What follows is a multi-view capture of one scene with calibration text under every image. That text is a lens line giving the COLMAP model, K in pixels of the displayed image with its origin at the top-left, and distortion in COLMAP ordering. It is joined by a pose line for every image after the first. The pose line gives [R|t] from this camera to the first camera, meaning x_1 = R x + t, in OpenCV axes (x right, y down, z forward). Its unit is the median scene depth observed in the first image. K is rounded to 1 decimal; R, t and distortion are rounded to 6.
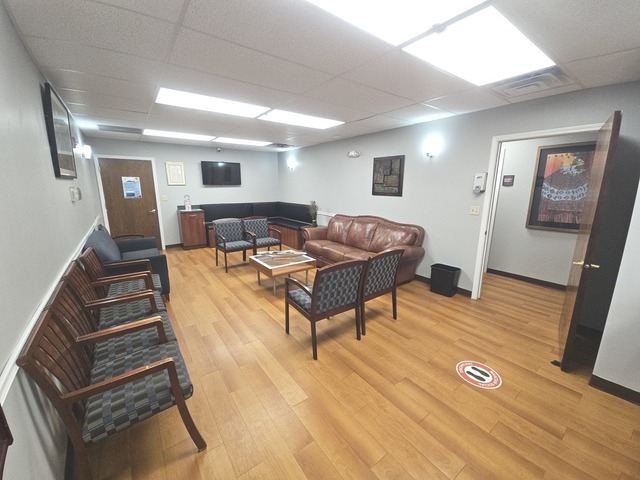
lens RADIAL K [[261.4, 0, 321.9], [0, 261.4, 240.5], [0, 0, 1]] dist [0.003354, 0.000308]
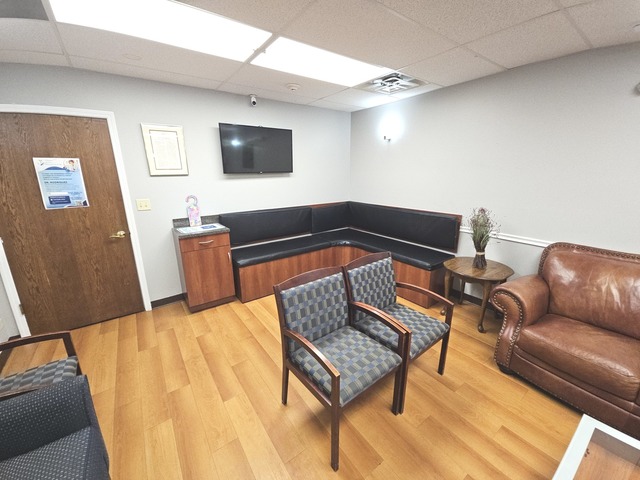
lens RADIAL K [[261.4, 0, 316.7], [0, 261.4, 239.0], [0, 0, 1]] dist [0.003354, 0.000308]
pose [[0.999685, -0.007839, -0.023825, -0.284622], [0.009056, 0.998636, 0.051425, -0.120851], [0.023389, -0.051625, 0.998393, 0.539503]]
